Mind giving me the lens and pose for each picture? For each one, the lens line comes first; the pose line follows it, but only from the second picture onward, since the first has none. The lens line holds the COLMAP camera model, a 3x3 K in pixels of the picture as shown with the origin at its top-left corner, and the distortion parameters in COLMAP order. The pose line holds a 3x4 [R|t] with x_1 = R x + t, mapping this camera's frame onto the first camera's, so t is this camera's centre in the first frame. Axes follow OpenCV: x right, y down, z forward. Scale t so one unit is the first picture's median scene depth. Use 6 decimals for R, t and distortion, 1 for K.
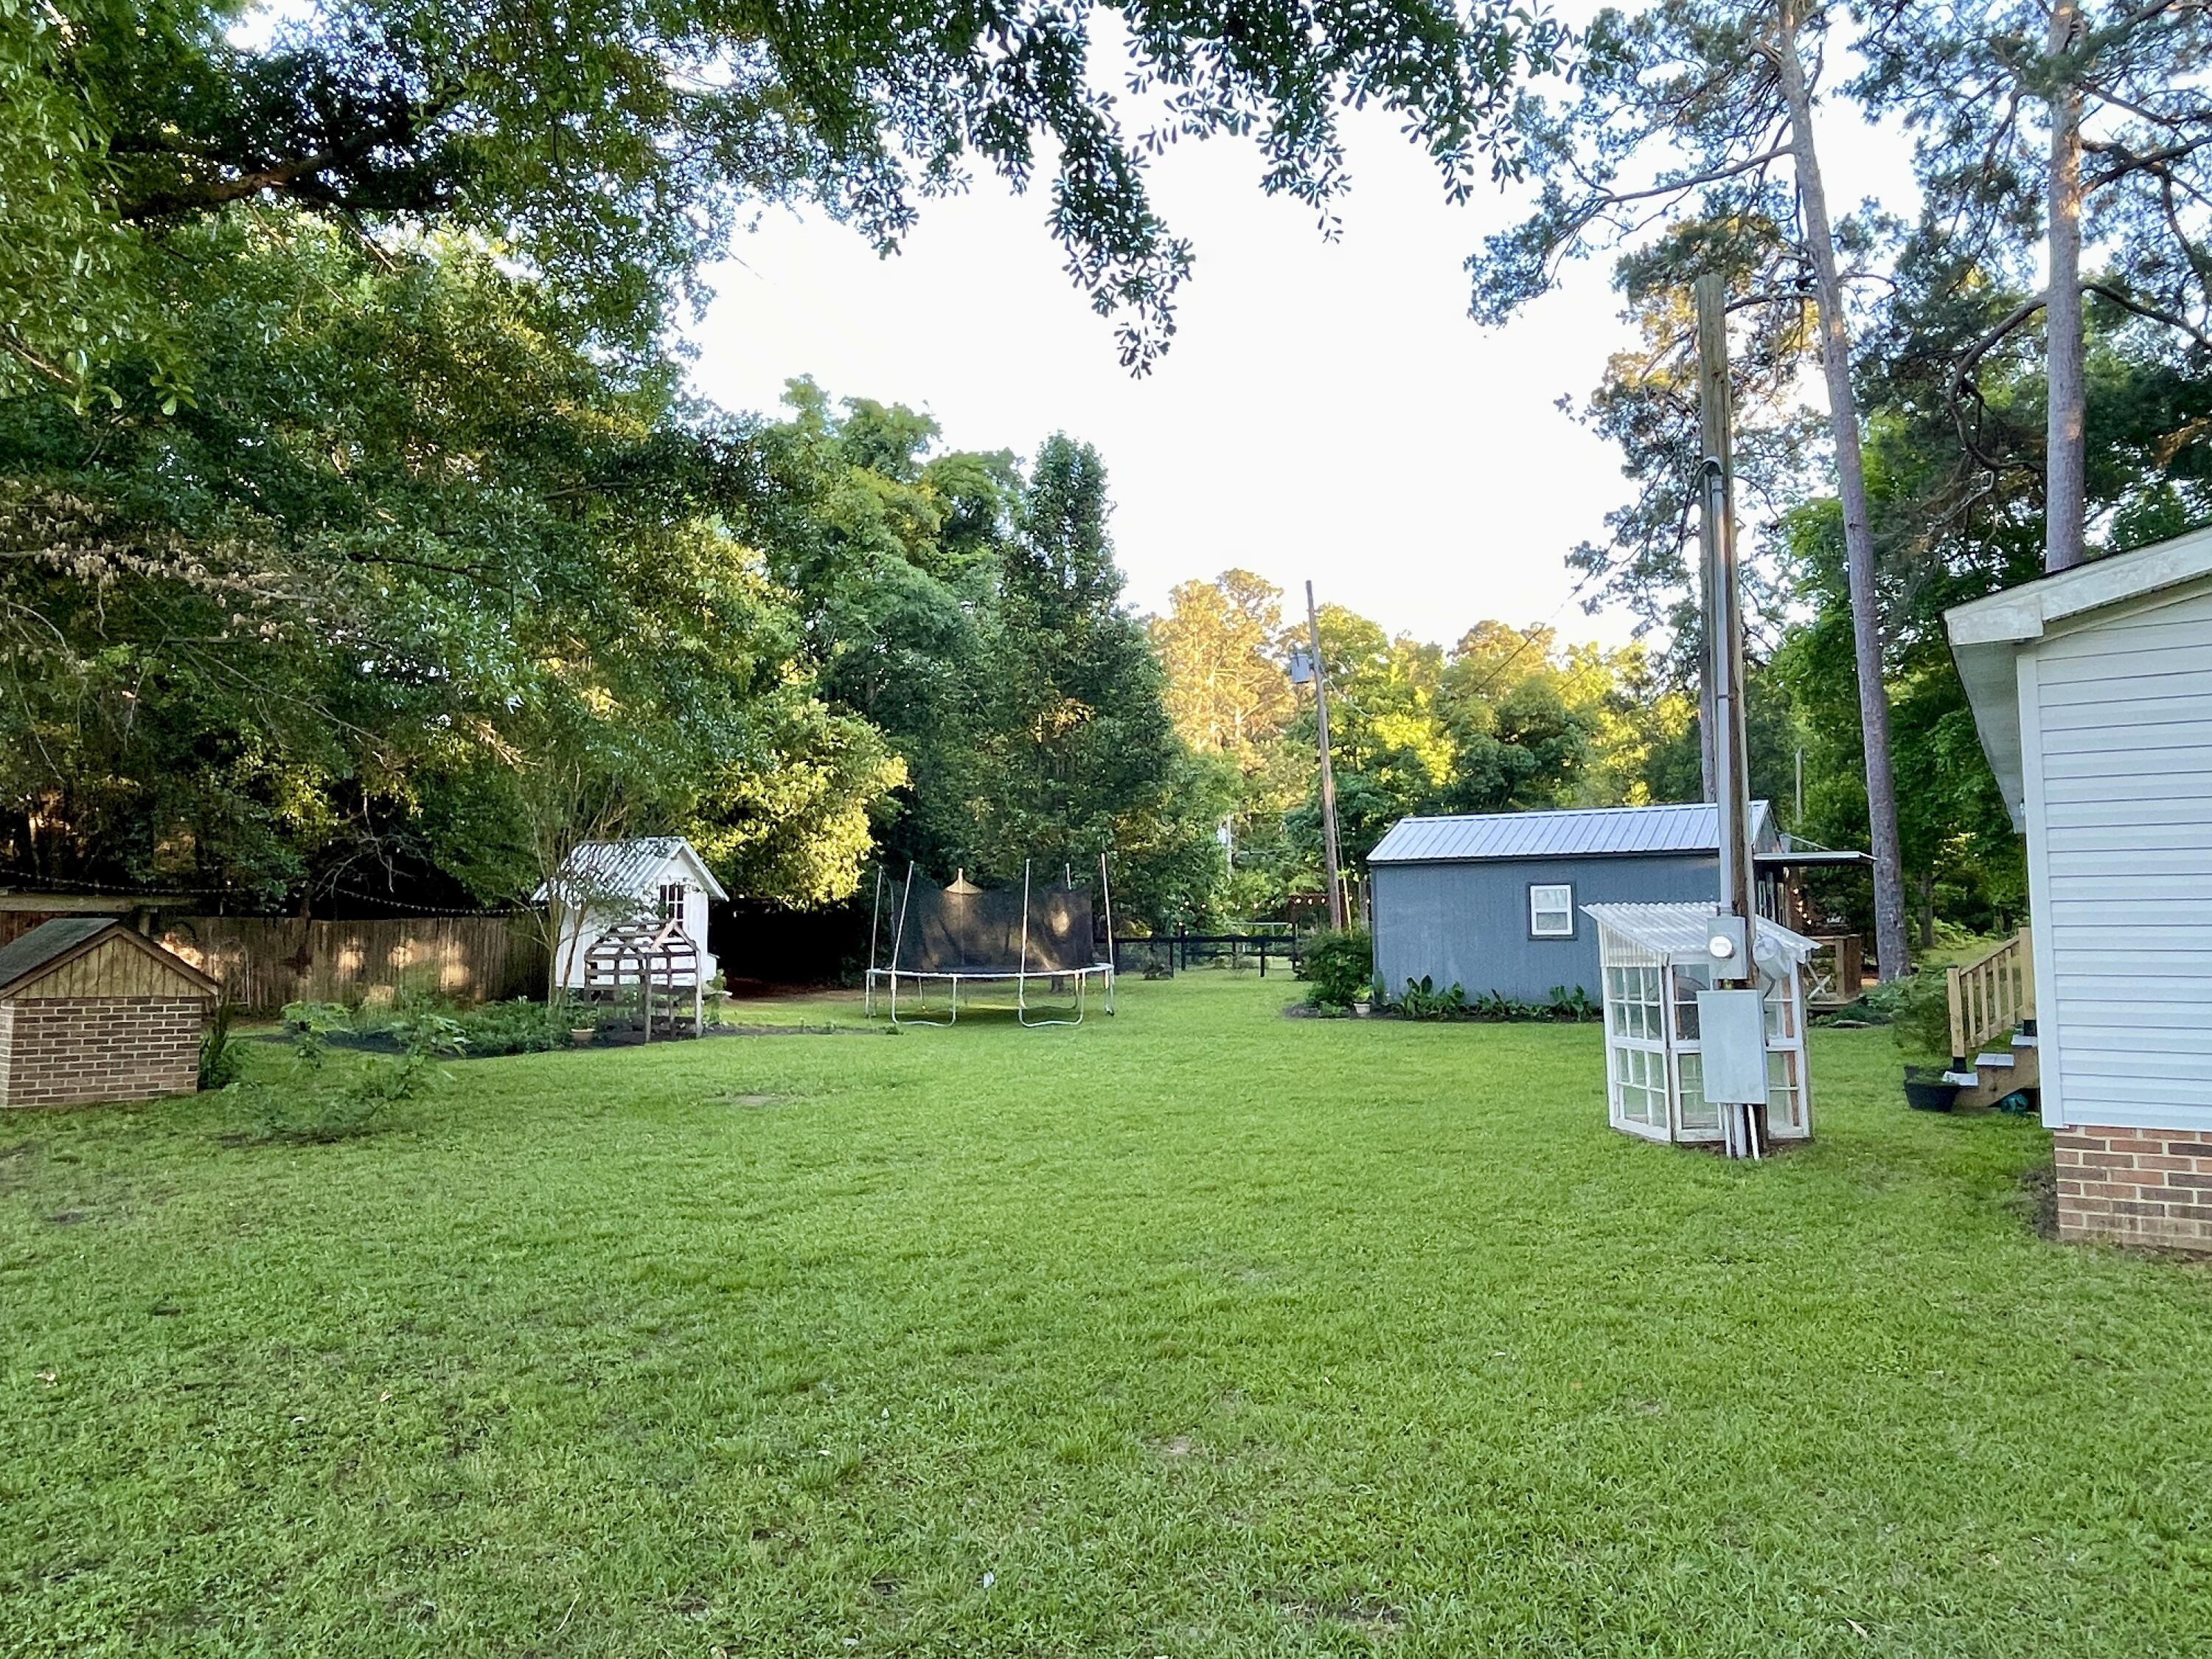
lens RADIAL K [[1482.7, 0, 1106.0], [0, 1482.7, 829.5], [0, 0, 1]] dist [-0.019914, -0.000311]
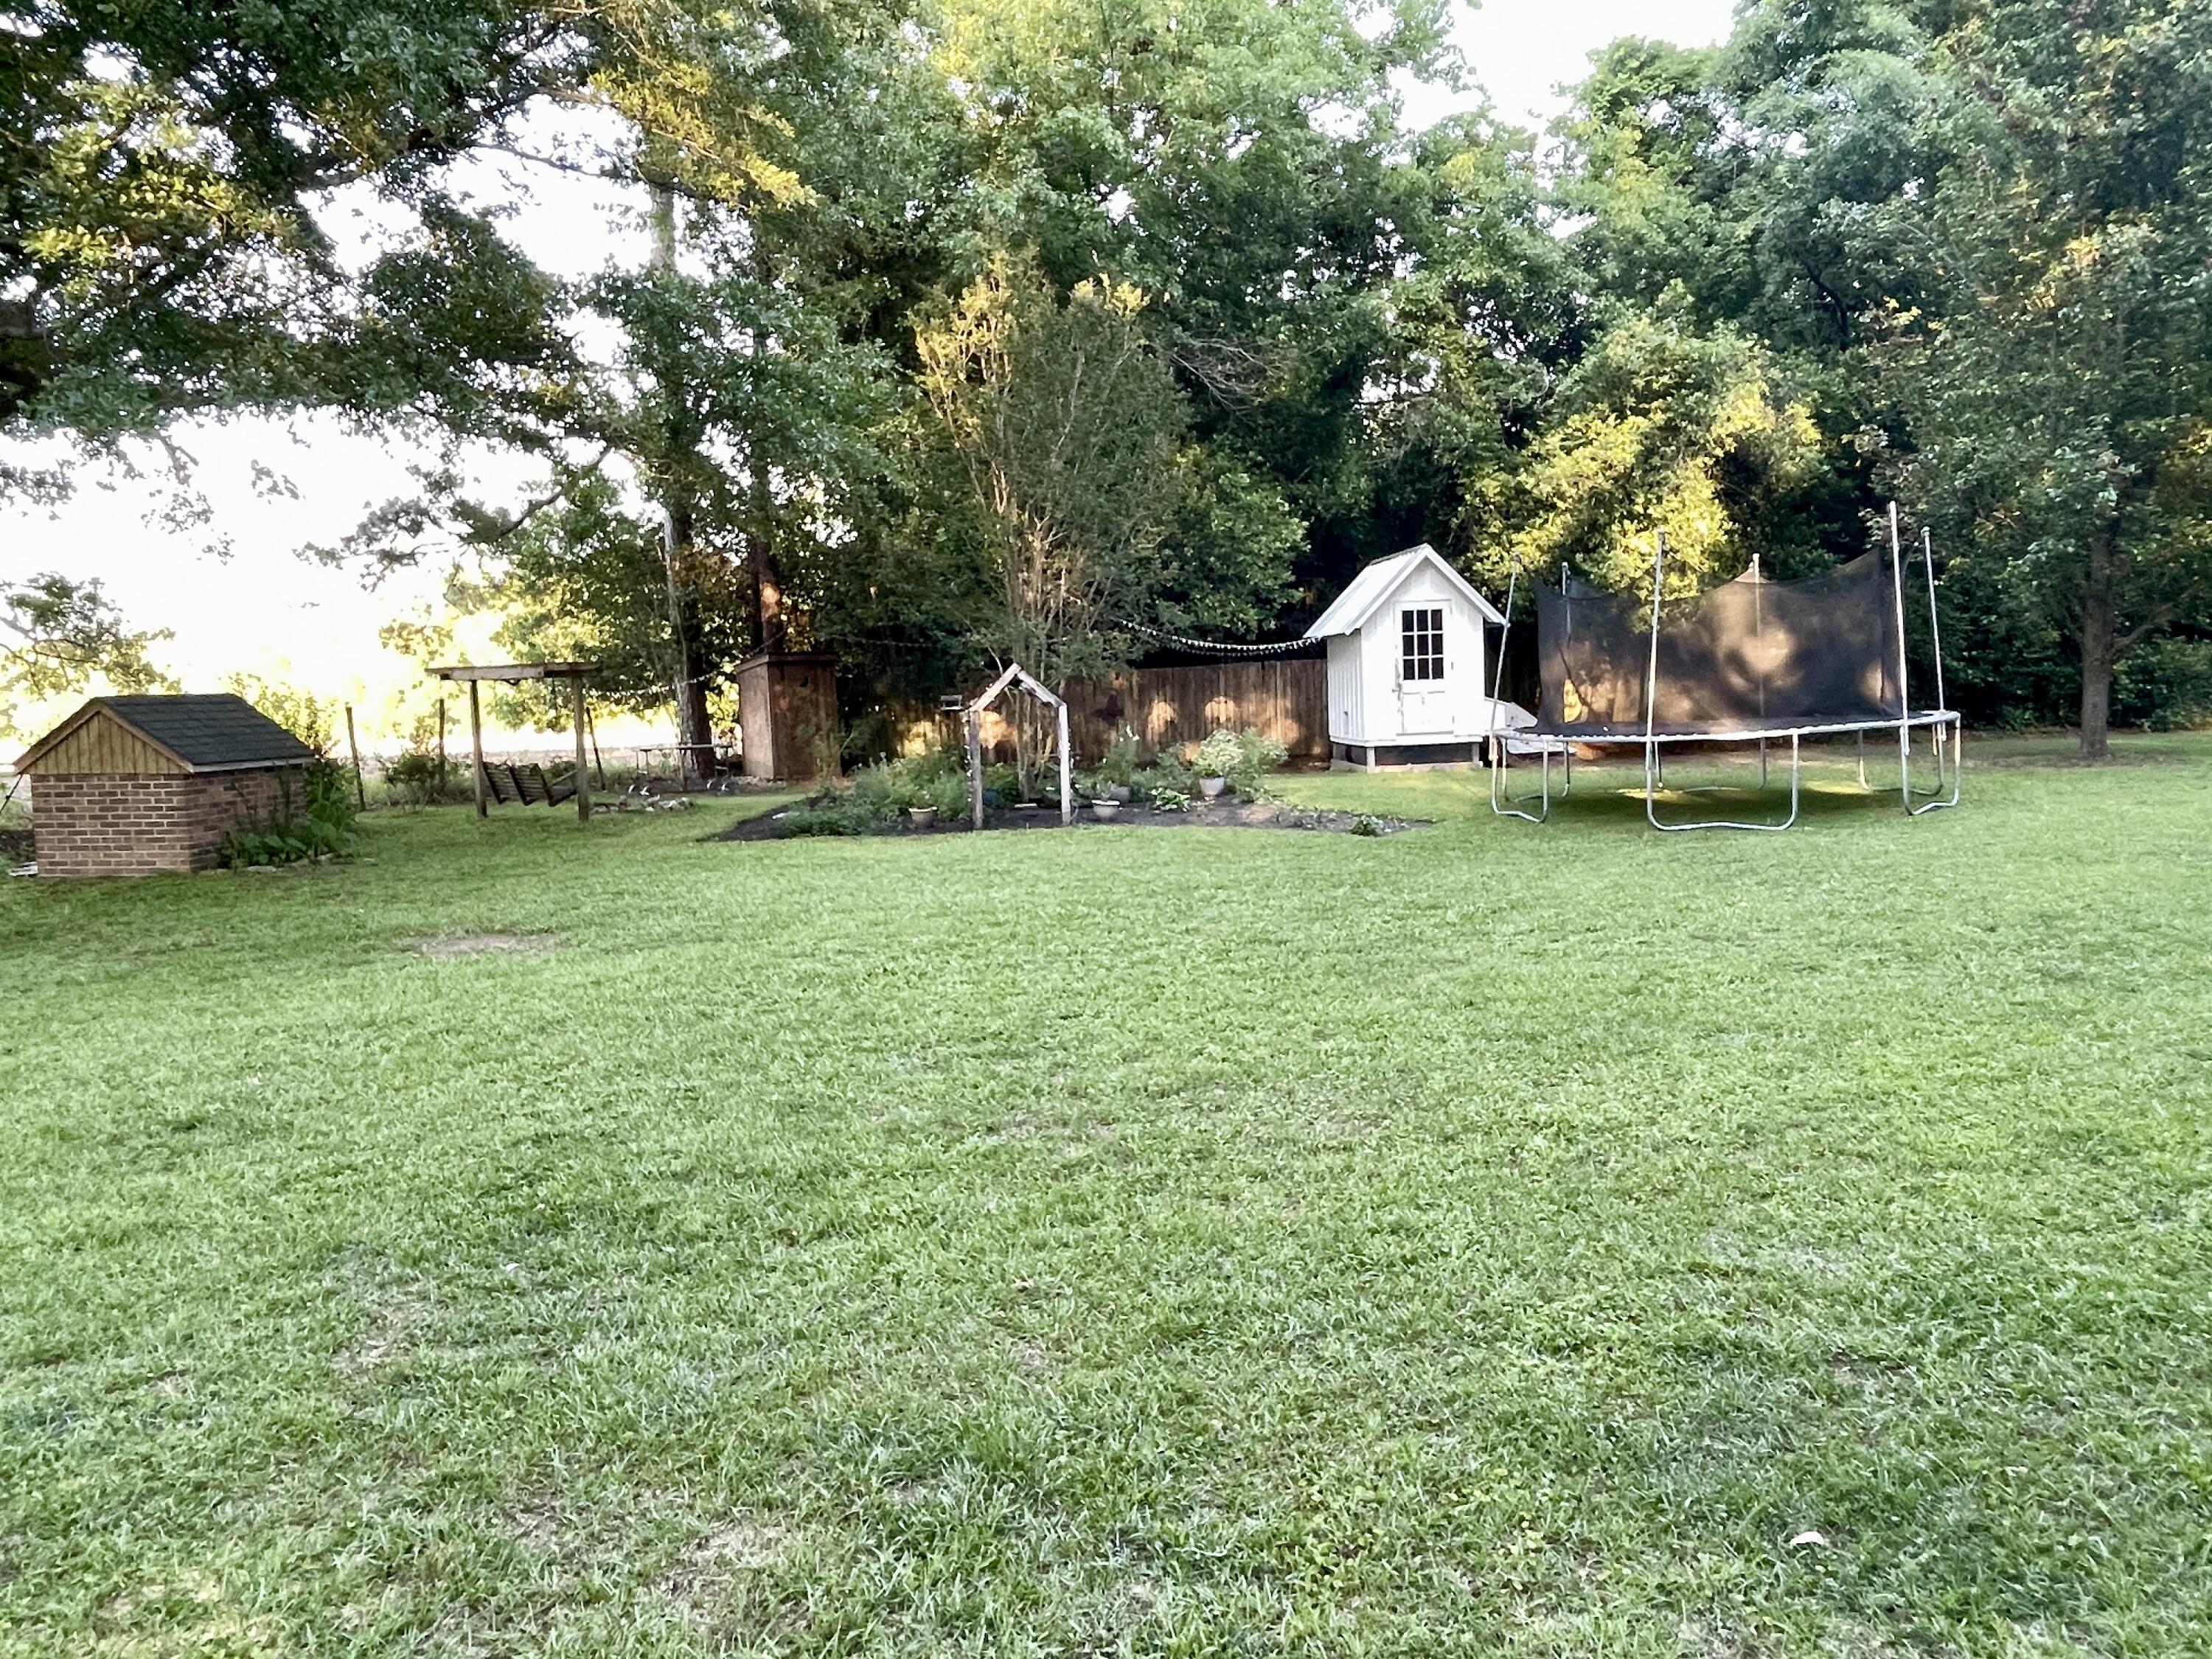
lens RADIAL K [[1482.7, 0, 1106.0], [0, 1482.7, 829.5], [0, 0, 1]] dist [-0.019914, -0.000311]
pose [[0.590789, 0.060797, -0.804532, 0.229259], [0.084191, 0.987068, 0.136415, 0.031032], [0.802422, -0.148327, 0.578030, 0.411720]]
